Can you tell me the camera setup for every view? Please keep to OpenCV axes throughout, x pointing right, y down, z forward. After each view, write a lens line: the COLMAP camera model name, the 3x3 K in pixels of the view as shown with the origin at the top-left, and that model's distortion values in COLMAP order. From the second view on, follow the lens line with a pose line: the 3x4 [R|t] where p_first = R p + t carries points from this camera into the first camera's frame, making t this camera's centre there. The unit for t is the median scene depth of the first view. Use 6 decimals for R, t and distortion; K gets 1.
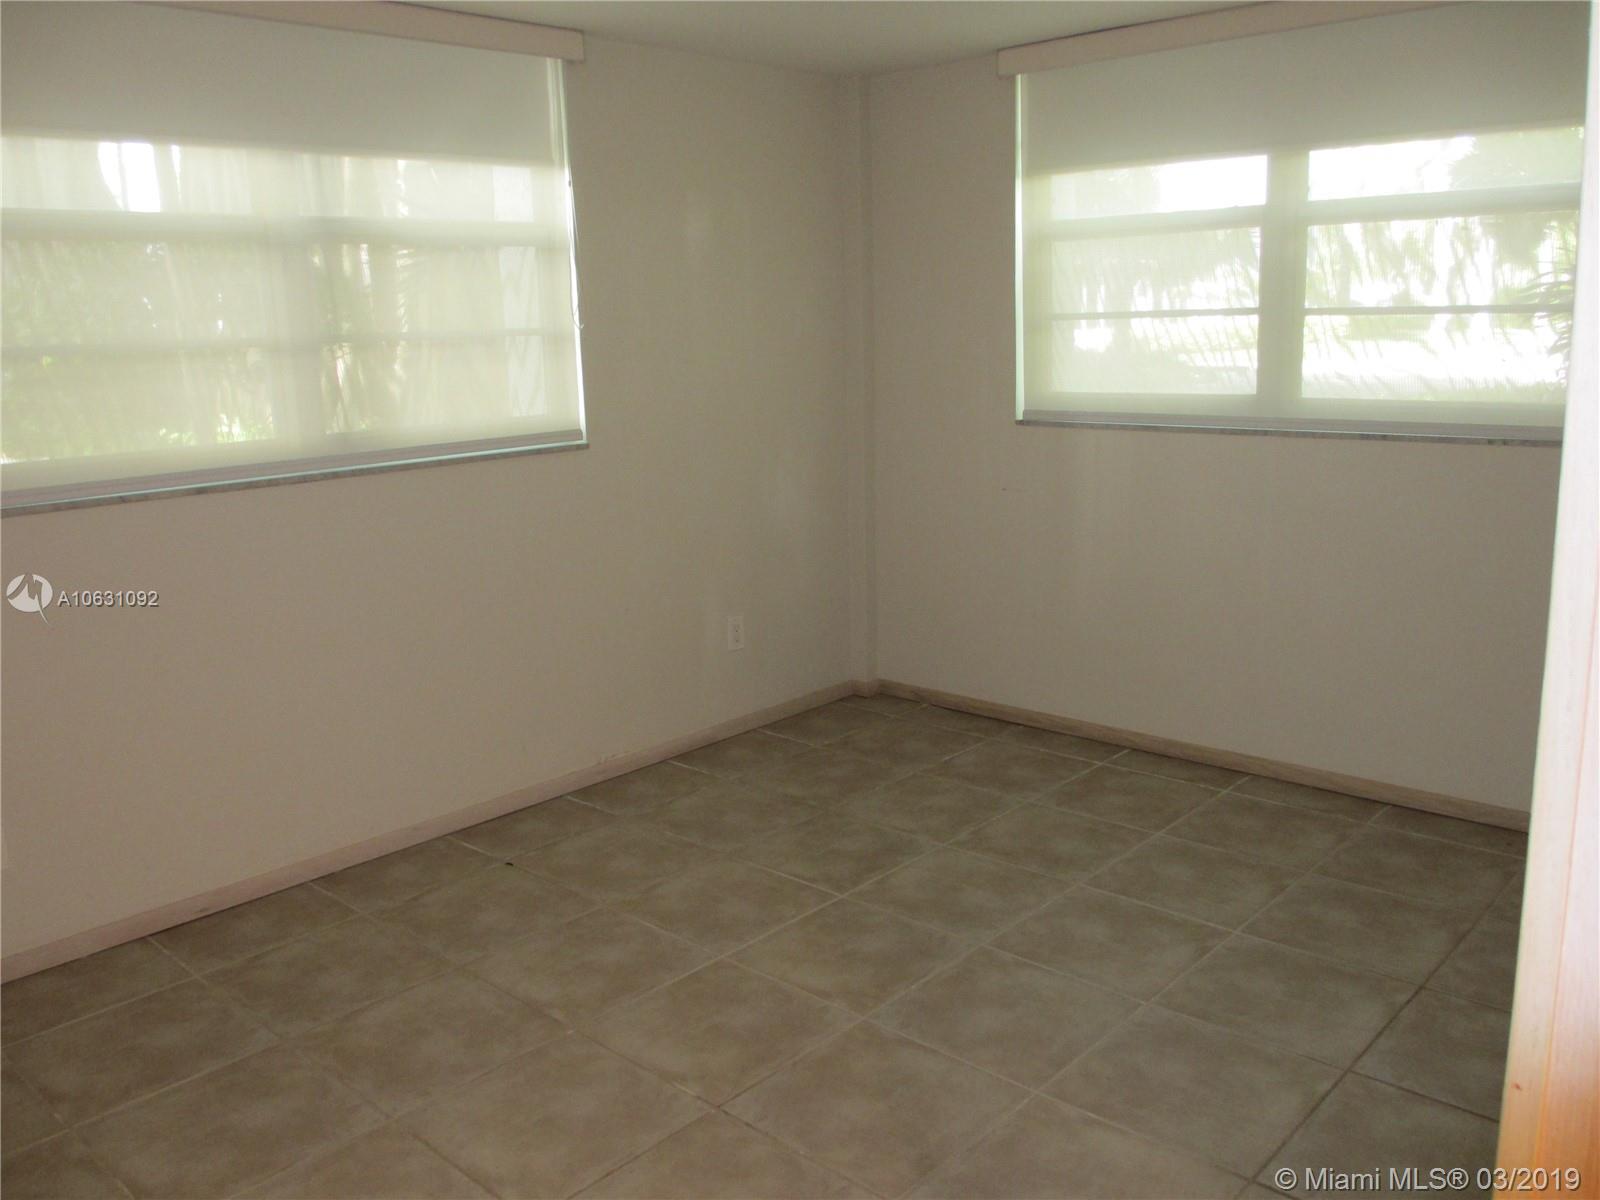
lens RADIAL K [[1325.7, 0, 800.3], [0, 1325.7, 599.6], [0, 0, 1]] dist [-0.051413, -0.001421]
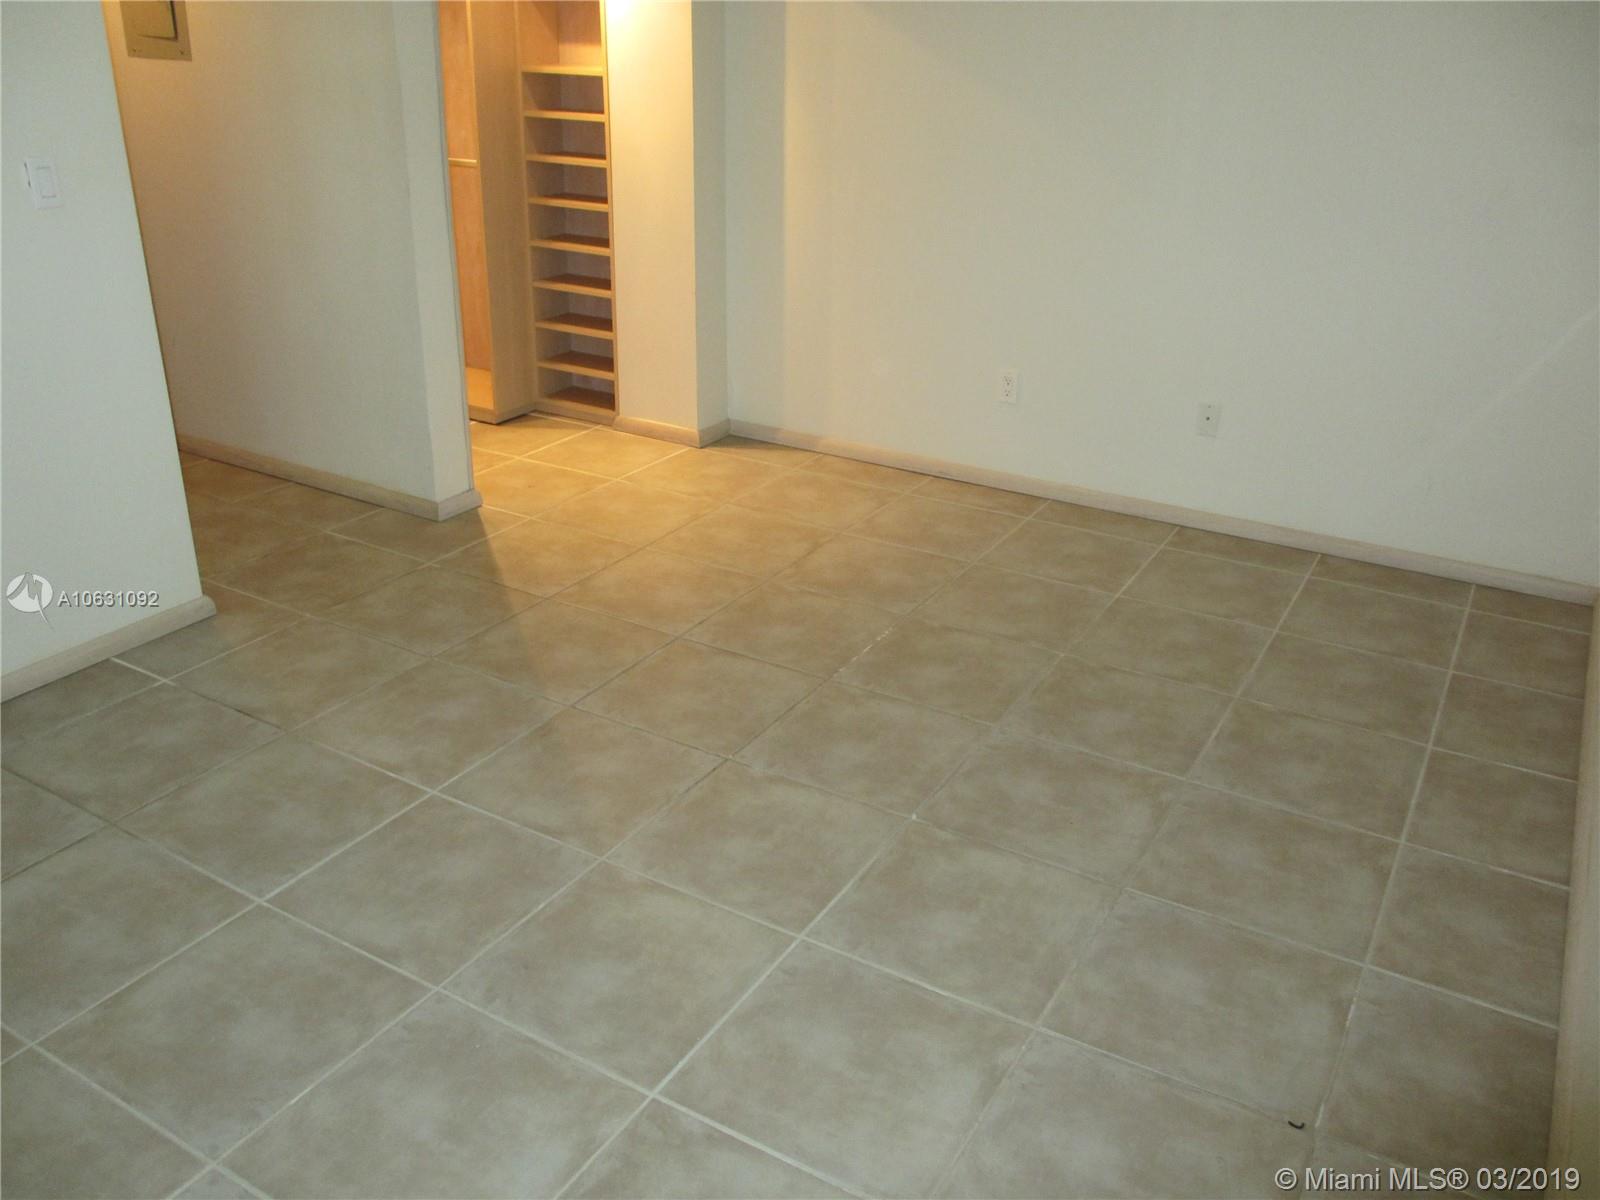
lens RADIAL K [[1325.7, 0, 798.1], [0, 1325.7, 599.6], [0, 0, 1]] dist [-0.051413, -0.001421]
pose [[-0.978350, 0.091839, -0.185464, 0.066467], [-0.034547, 0.811103, 0.583883, -0.338979], [0.204054, 0.577649, -0.790370, 1.593685]]
